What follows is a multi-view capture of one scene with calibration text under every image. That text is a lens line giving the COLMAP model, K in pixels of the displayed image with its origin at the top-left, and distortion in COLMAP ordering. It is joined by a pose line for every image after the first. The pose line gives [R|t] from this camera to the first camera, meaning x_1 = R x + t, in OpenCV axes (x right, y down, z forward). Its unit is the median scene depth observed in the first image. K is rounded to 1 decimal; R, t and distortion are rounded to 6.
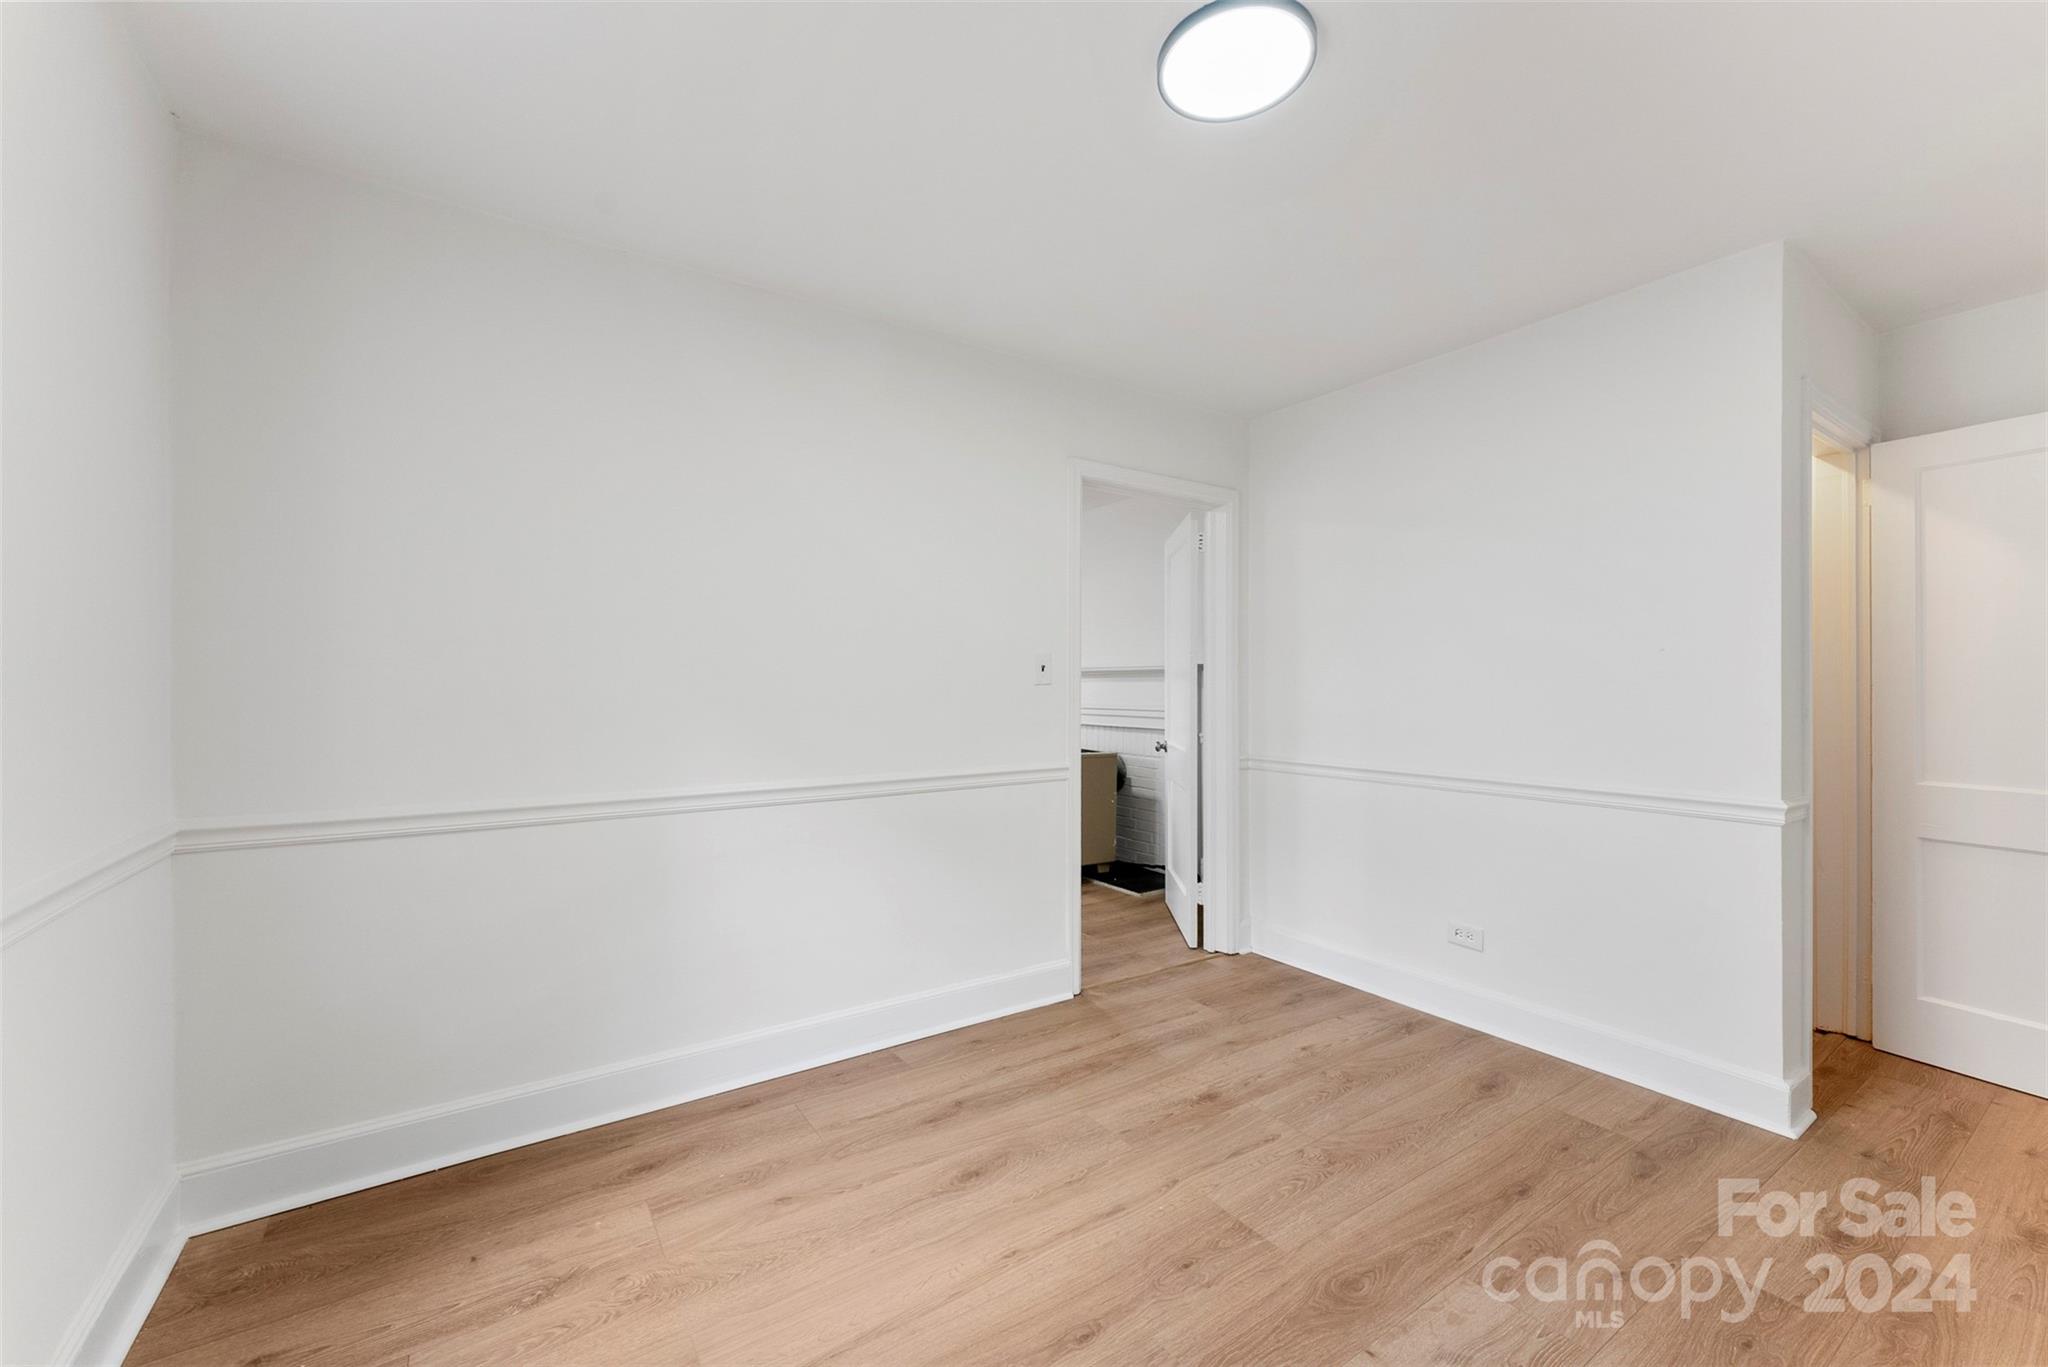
lens RADIAL K [[825.1, 0, 1022.8], [0, 825.1, 685.1], [0, 0, 1]] dist [0.002758, 0.000302]
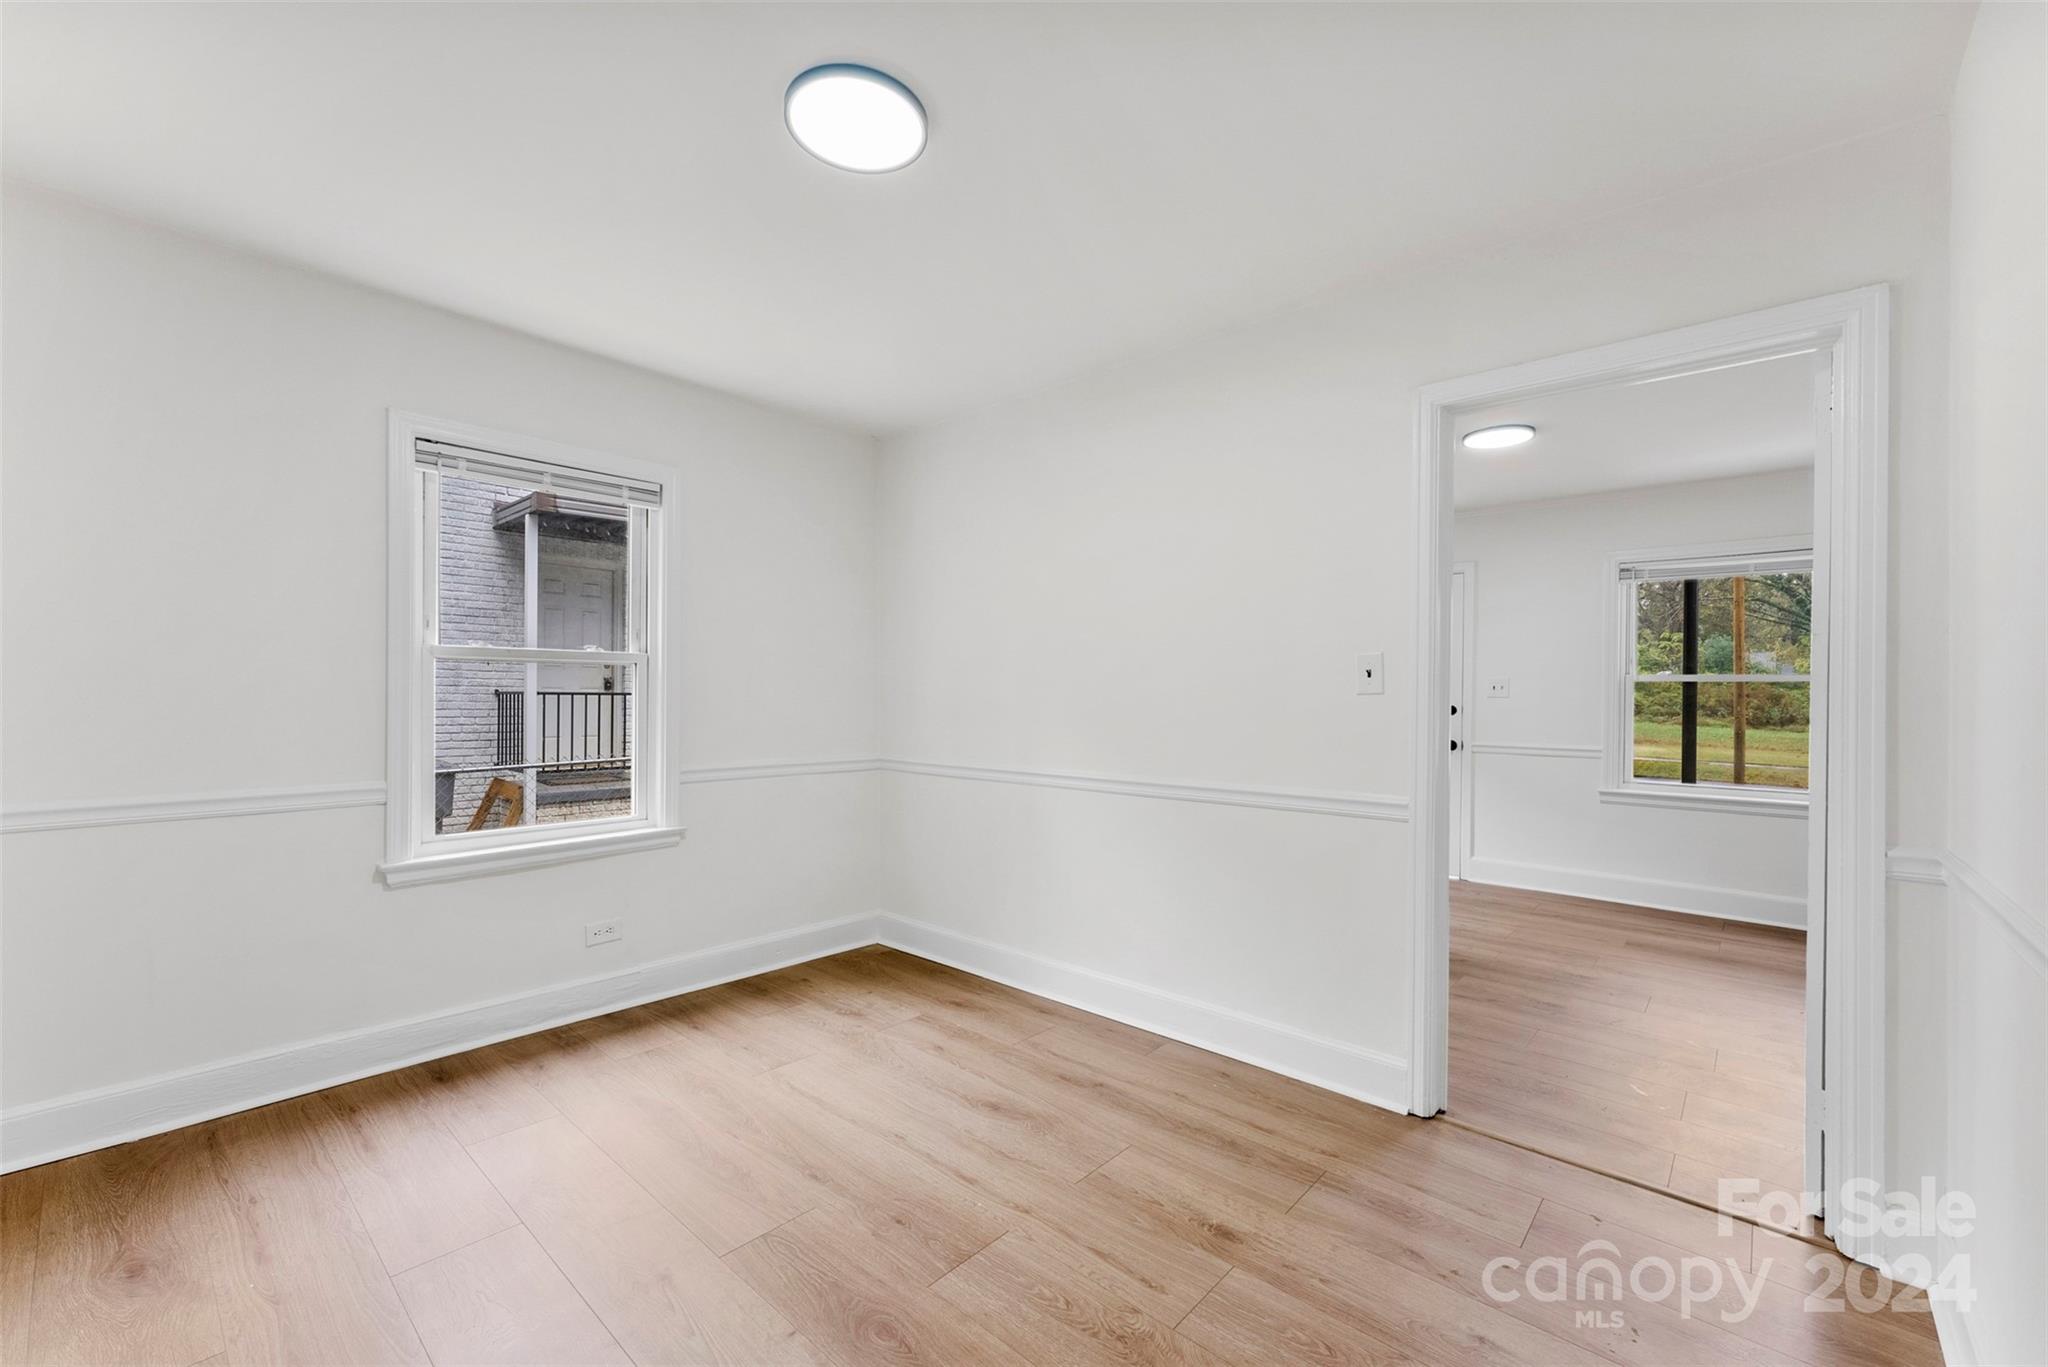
lens RADIAL K [[825.1, 0, 1020.3], [0, 825.1, 697.4], [0, 0, 1]] dist [0.002758, 0.000302]
pose [[0.242138, 0.002836, -0.970238, 0.933125], [-0.009242, 0.999957, 0.000617, 0.006398], [0.970198, 0.008817, 0.242153, 0.639006]]
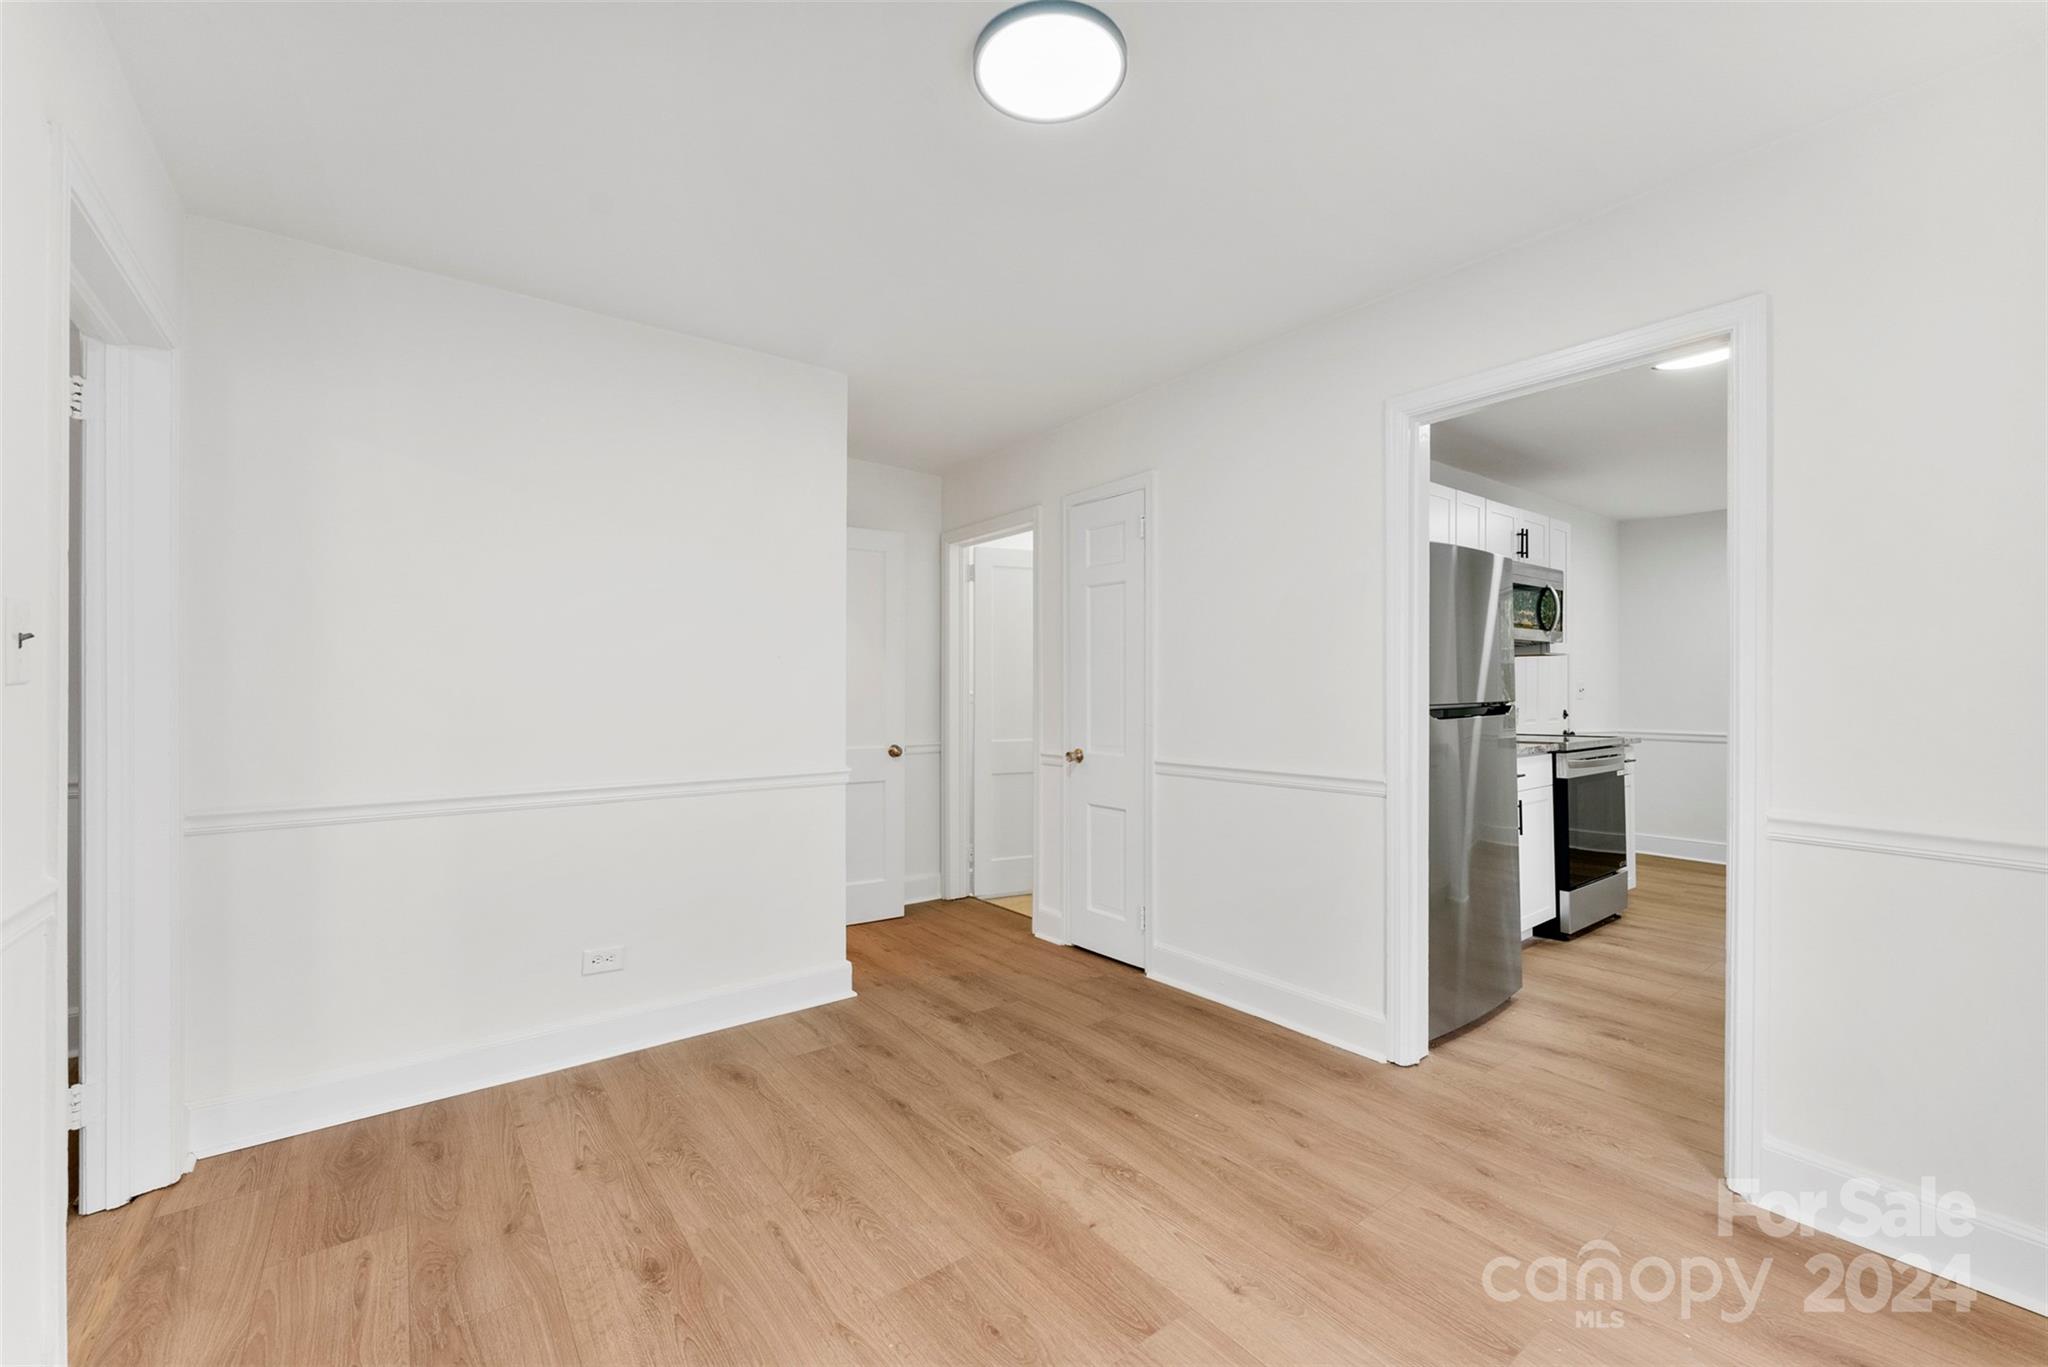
lens RADIAL K [[825.1, 0, 1019.1], [0, 825.1, 679.1], [0, 0, 1]] dist [0.002758, 0.000302]
pose [[-0.060311, 0.010466, 0.998125, -0.510502], [0.001993, 0.999944, -0.010364, 0.002556], [-0.998178, 0.001364, -0.060329, 0.741318]]
